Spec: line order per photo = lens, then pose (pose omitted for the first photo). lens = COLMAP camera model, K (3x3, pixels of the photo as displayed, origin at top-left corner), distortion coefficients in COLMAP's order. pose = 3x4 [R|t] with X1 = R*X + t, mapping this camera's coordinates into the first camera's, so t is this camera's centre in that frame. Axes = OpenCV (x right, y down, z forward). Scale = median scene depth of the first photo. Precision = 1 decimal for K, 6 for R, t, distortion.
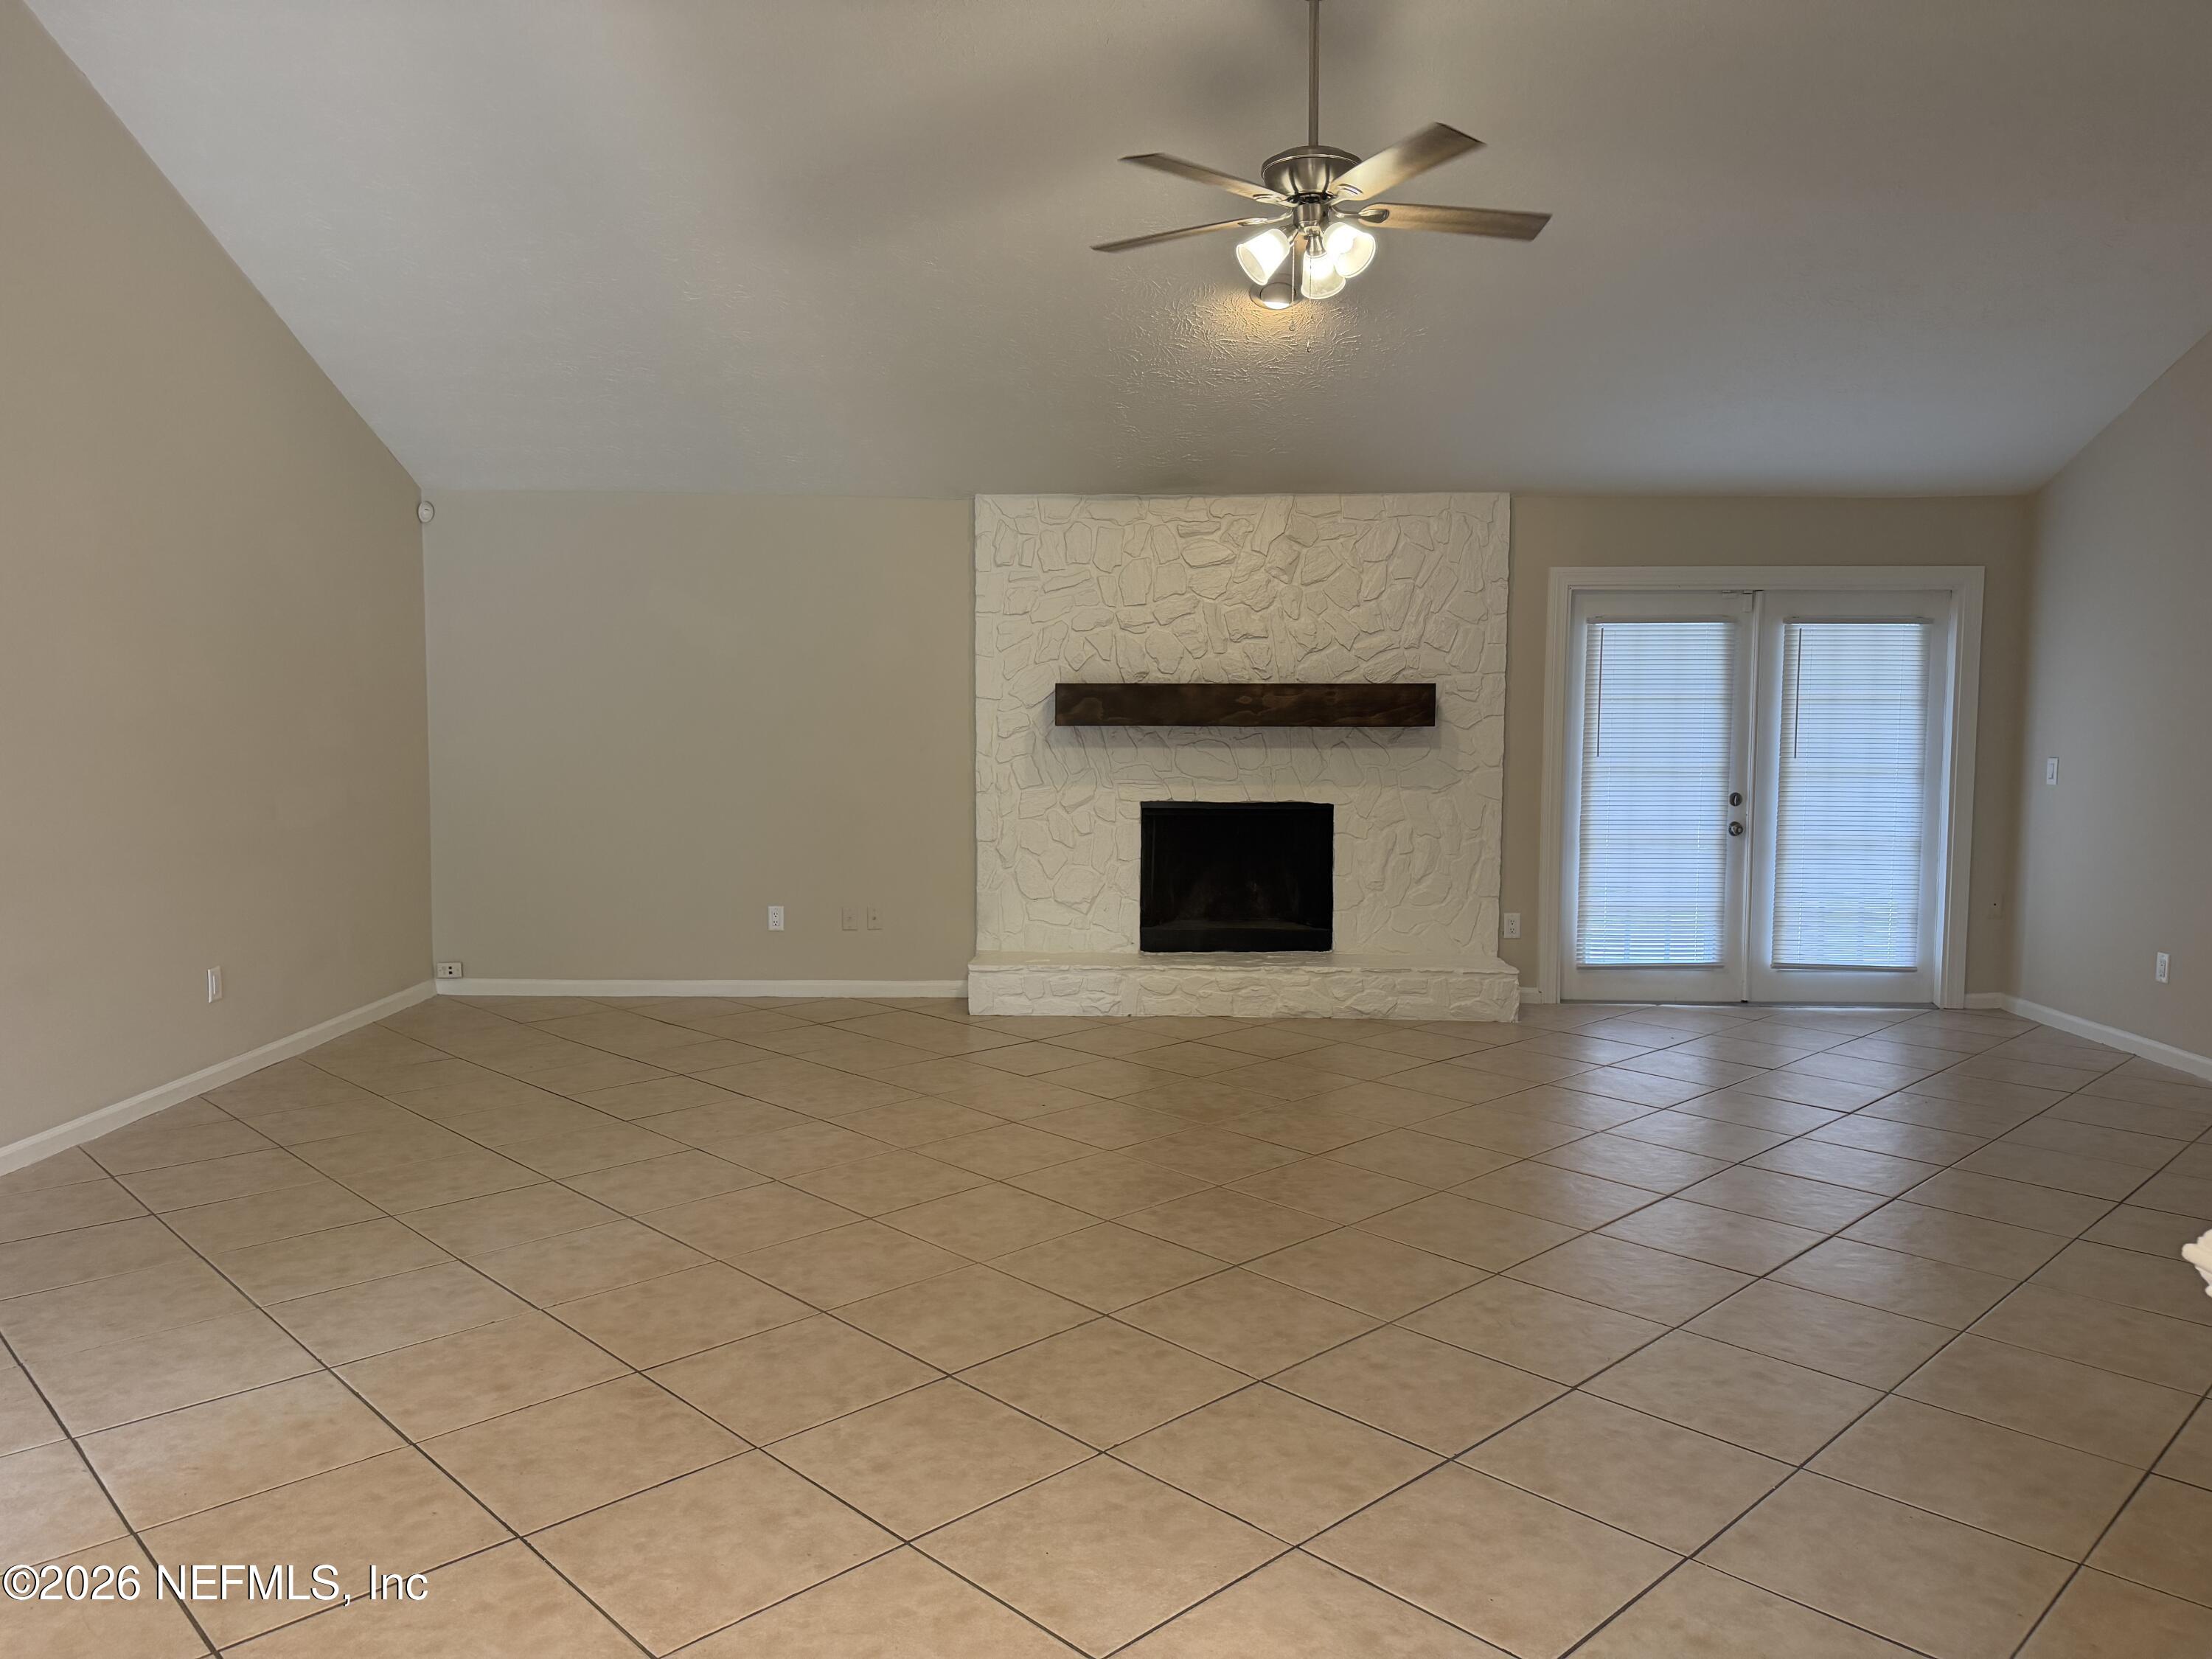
lens RADIAL K [[1556.6, 0, 1066.3], [0, 1556.6, 826.9], [0, 0, 1]] dist [0.075183, -0.102037]
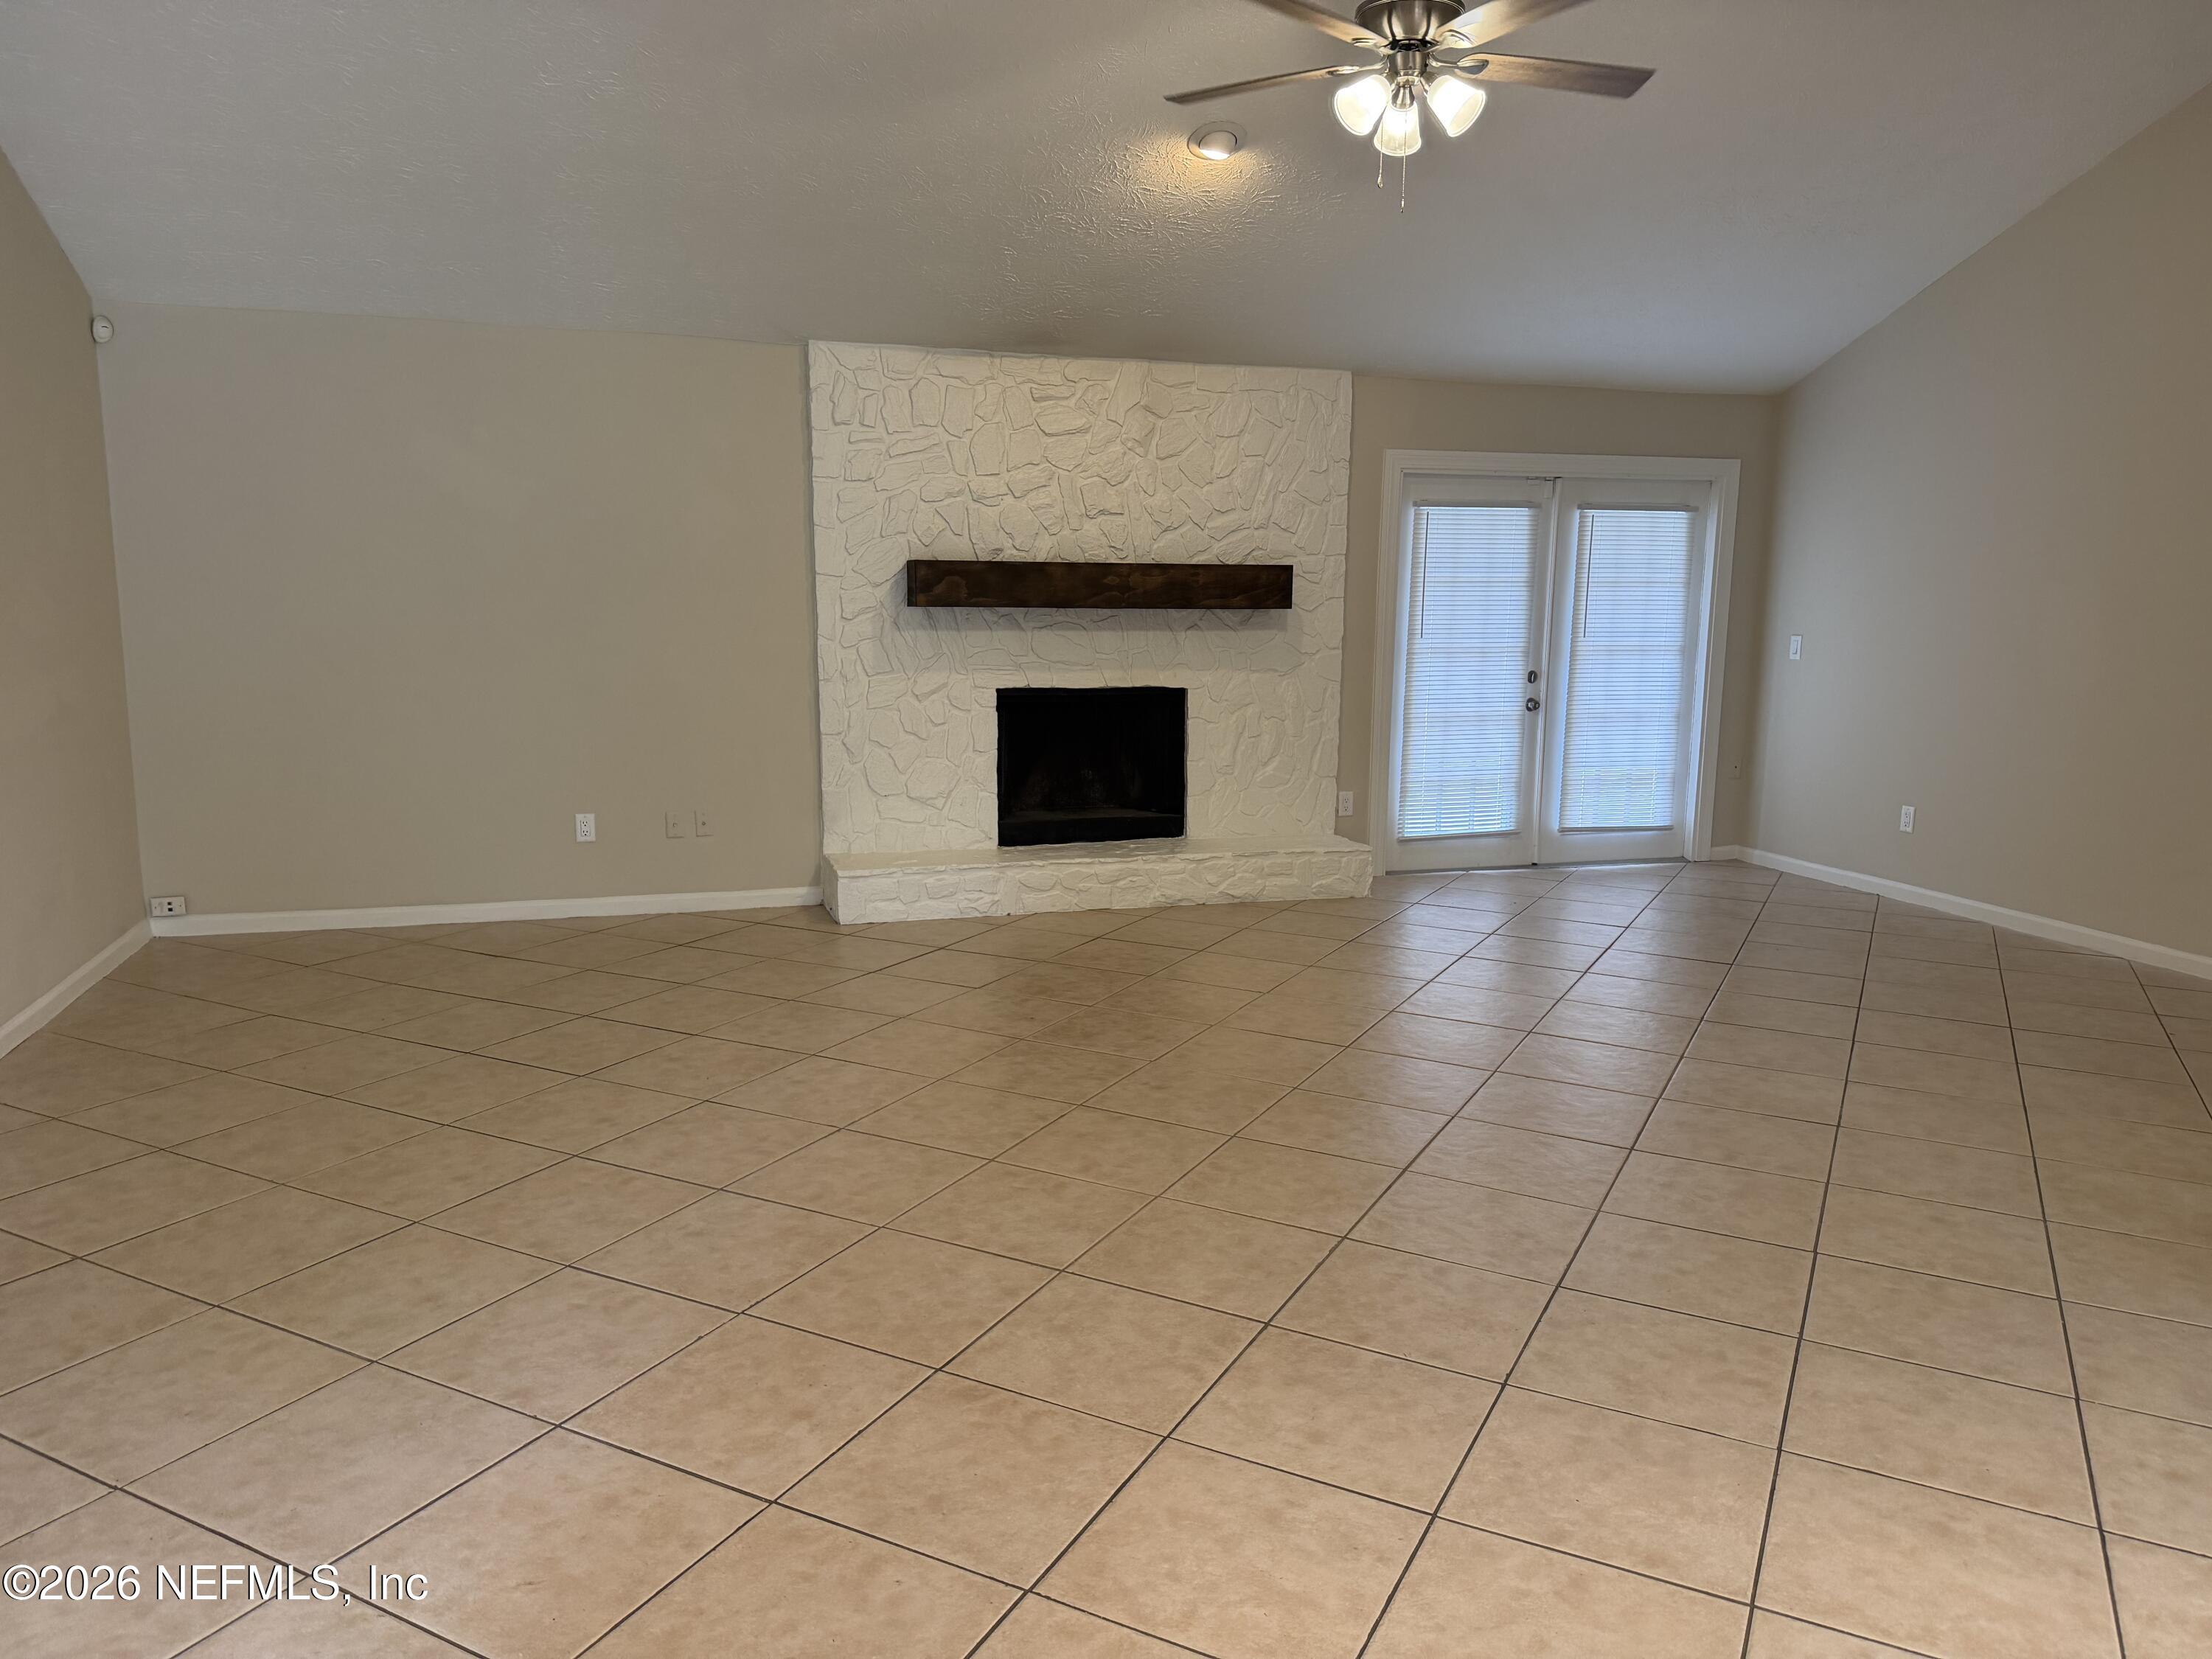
lens RADIAL K [[1556.6, 0, 1082.2], [0, 1556.6, 859.7], [0, 0, 1]] dist [0.075183, -0.102037]
pose [[0.947364, -0.050046, 0.316224, -0.211273], [0.017516, 0.994330, 0.104889, -0.011299], [-0.319680, -0.093829, 0.942868, 0.084231]]
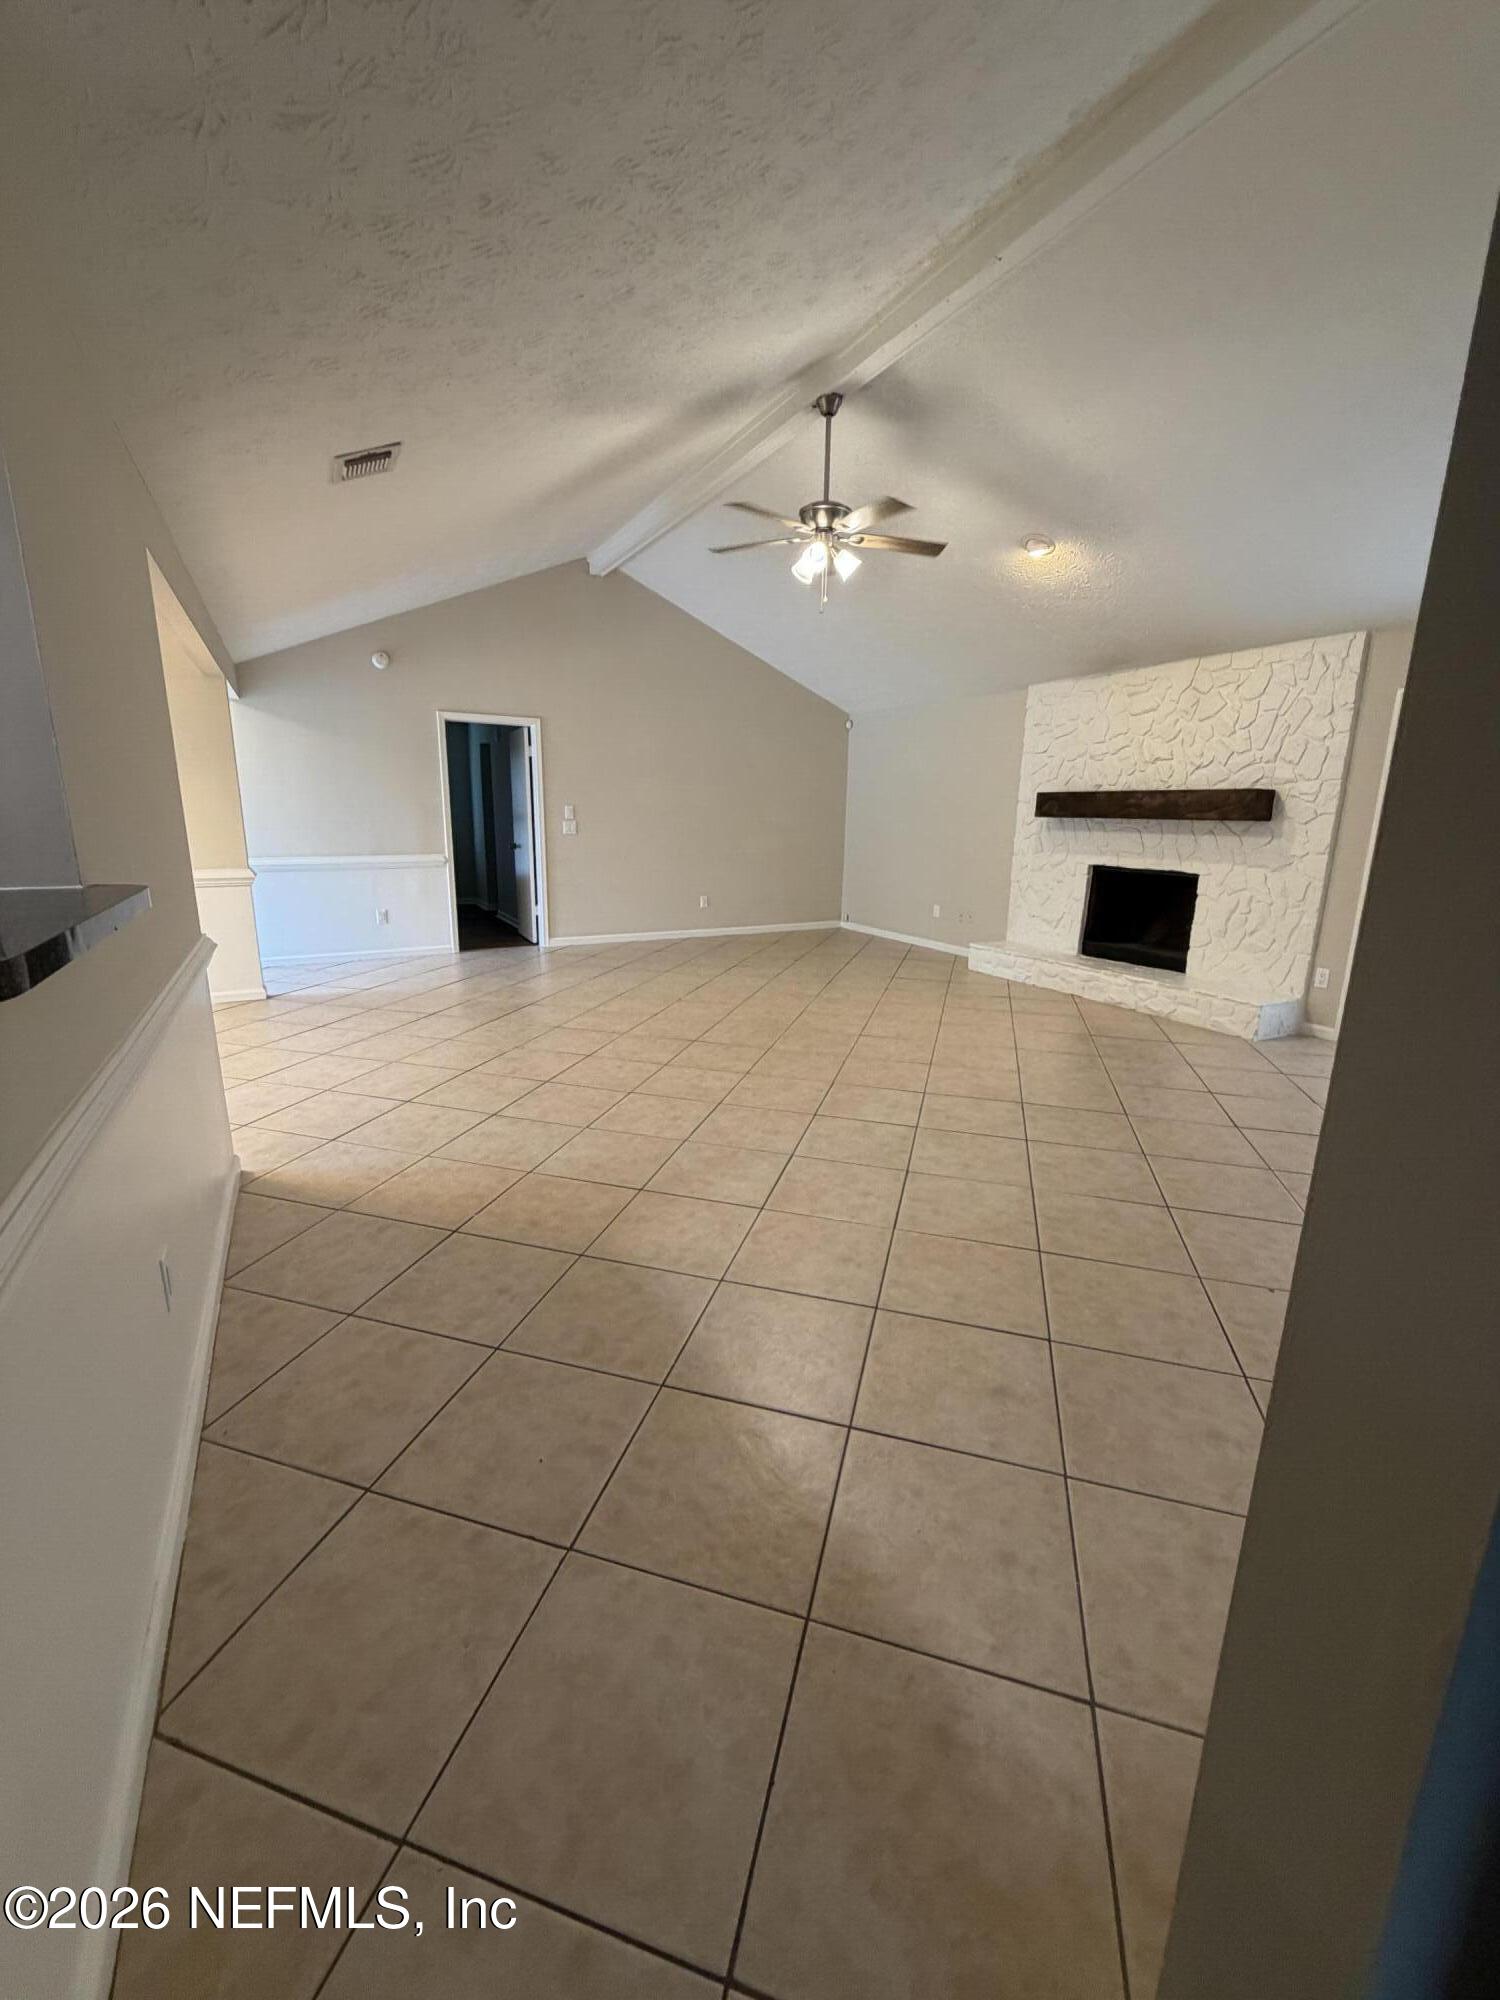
lens RADIAL K [[796.9, 0, 720.4], [0, 796.9, 976.2], [0, 0, 1]] dist [0.002586, 0.000207]
pose [[0.484130, 0.182136, -0.855830, 0.619740], [-0.079297, 0.983204, 0.164386, -0.008054], [0.871395, -0.011719, 0.490441, 0.244838]]
